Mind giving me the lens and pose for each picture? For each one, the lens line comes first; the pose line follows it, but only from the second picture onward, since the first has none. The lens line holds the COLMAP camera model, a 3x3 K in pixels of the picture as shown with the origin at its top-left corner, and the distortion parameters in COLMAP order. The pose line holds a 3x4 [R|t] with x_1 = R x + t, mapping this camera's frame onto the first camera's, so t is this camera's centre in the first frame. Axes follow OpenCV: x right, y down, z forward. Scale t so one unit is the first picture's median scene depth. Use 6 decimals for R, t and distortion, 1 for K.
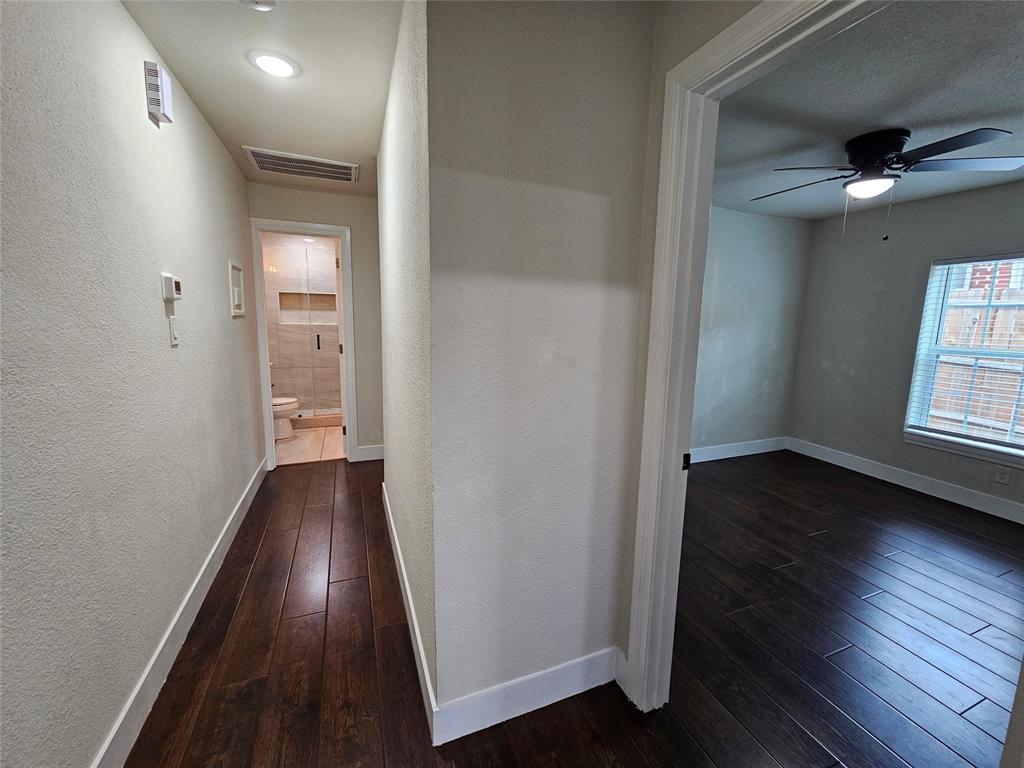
lens RADIAL K [[418.2, 0, 518.5], [0, 418.2, 381.4], [0, 0, 1]] dist [-0.000452, 0.000024]
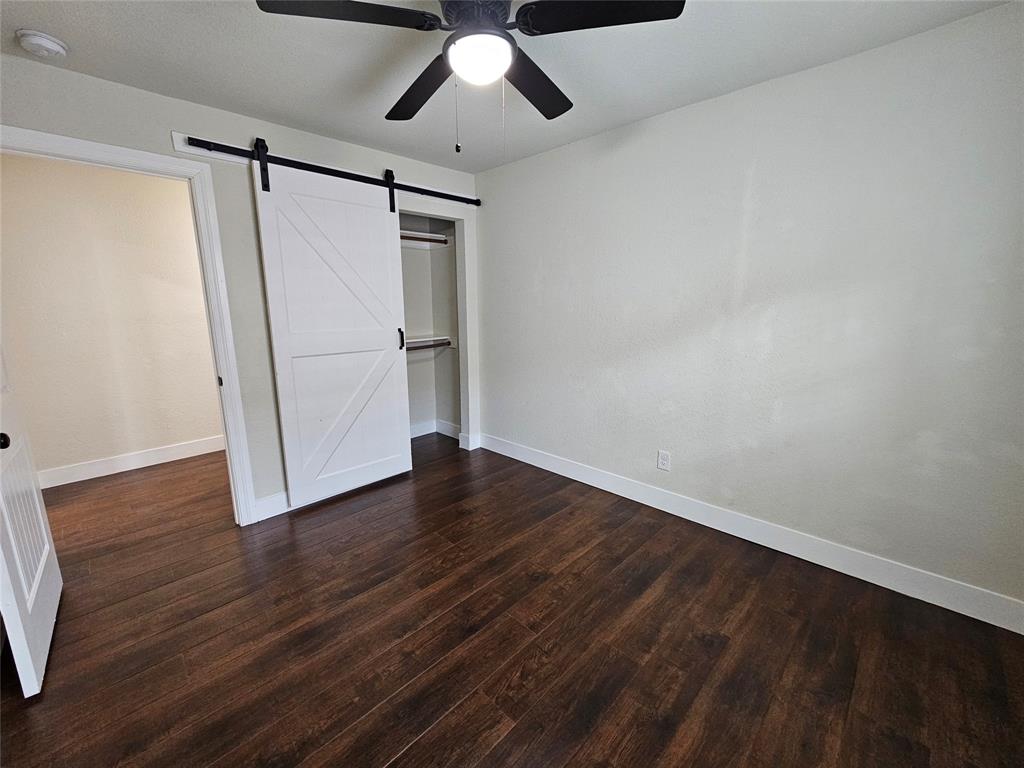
lens RADIAL K [[418.2, 0, 518.5], [0, 418.2, 381.4], [0, 0, 1]] dist [-0.000452, 0.000024]
pose [[0.403439, 0.160641, -0.900795, 0.996859], [-0.129809, 0.984559, 0.117441, -0.061052], [0.905752, 0.069551, 0.418063, 0.569312]]
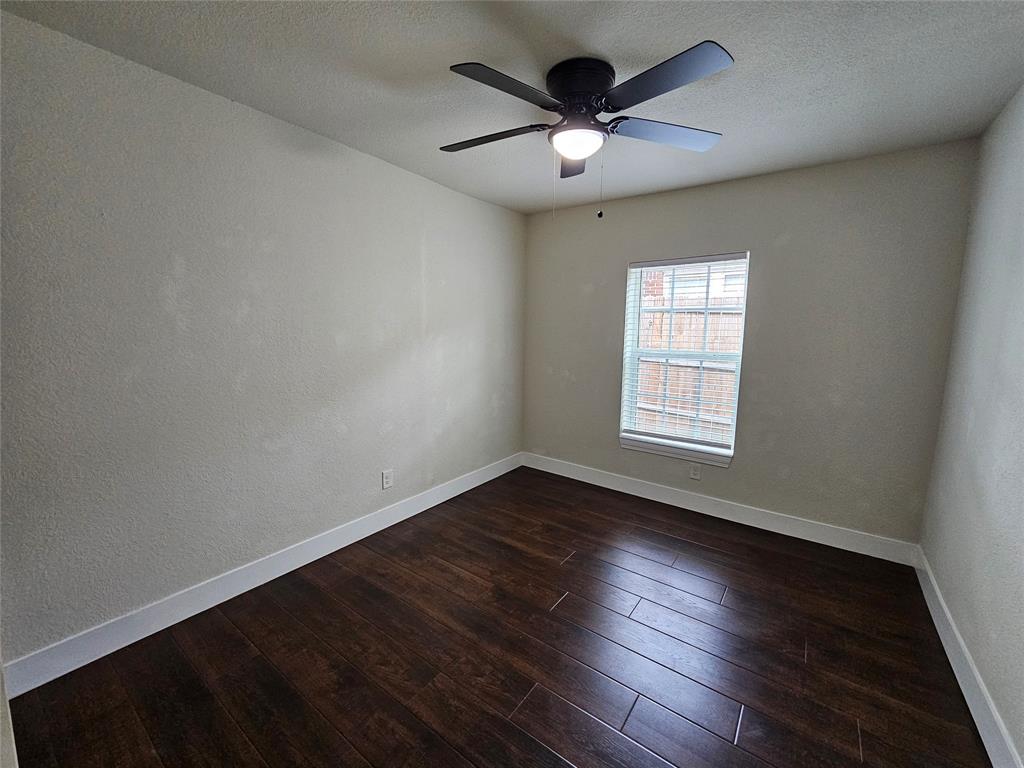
lens RADIAL K [[418.2, 0, 518.5], [0, 418.2, 381.4], [0, 0, 1]] dist [-0.000452, 0.000024]
pose [[0.845364, -0.066983, 0.529974, 0.225942], [0.081301, 0.996683, -0.003714, -0.027143], [-0.527967, 0.046227, 0.848006, 0.310026]]
